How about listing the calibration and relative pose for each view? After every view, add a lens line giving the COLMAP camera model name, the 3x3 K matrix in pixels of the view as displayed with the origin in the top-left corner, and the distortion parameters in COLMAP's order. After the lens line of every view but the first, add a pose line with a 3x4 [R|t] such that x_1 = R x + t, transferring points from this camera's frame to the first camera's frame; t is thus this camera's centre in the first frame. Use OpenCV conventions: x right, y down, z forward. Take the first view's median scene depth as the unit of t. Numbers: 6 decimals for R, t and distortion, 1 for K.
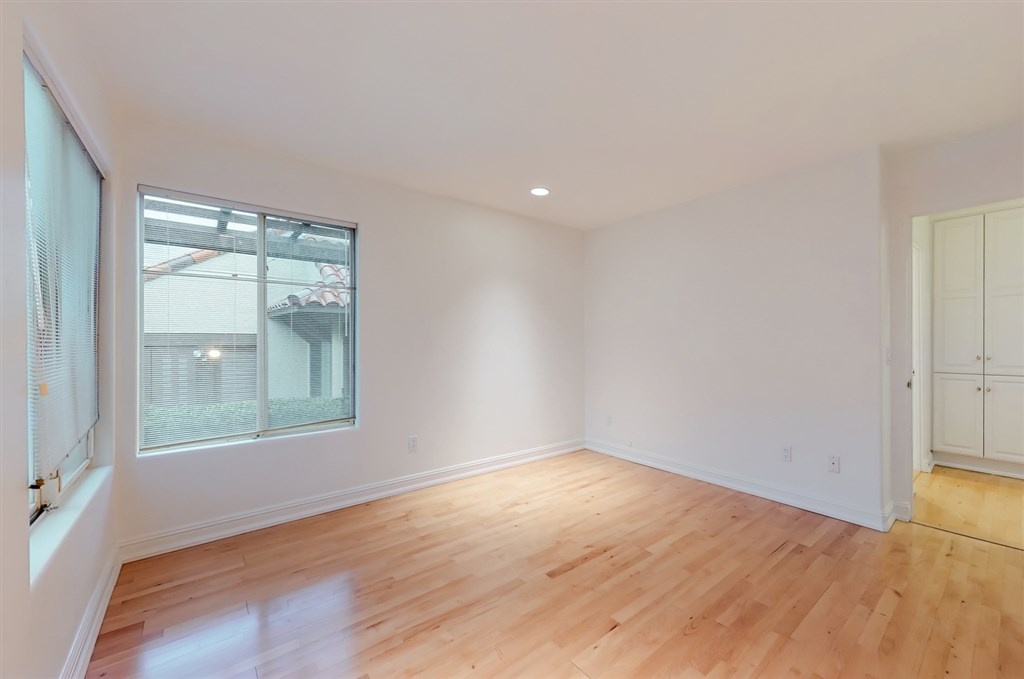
lens RADIAL K [[402.5, 0, 513.3], [0, 402.5, 341.4], [0, 0, 1]] dist [-0.001505, -0.000208]
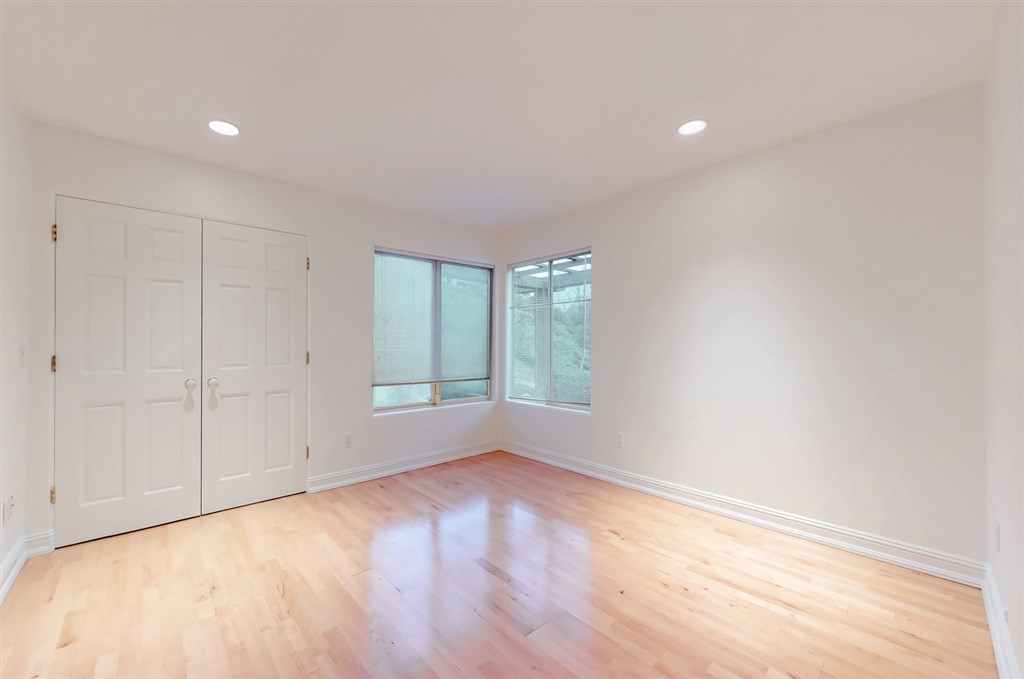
lens RADIAL K [[402.5, 0, 558.0], [0, 402.5, 336.0], [0, 0, 1]] dist [-0.001505, -0.000208]
pose [[0.149375, -0.019688, -0.988585, 0.860826], [-0.009647, 0.999725, -0.021367, 0.006954], [0.988734, 0.012728, 0.149144, 0.757032]]
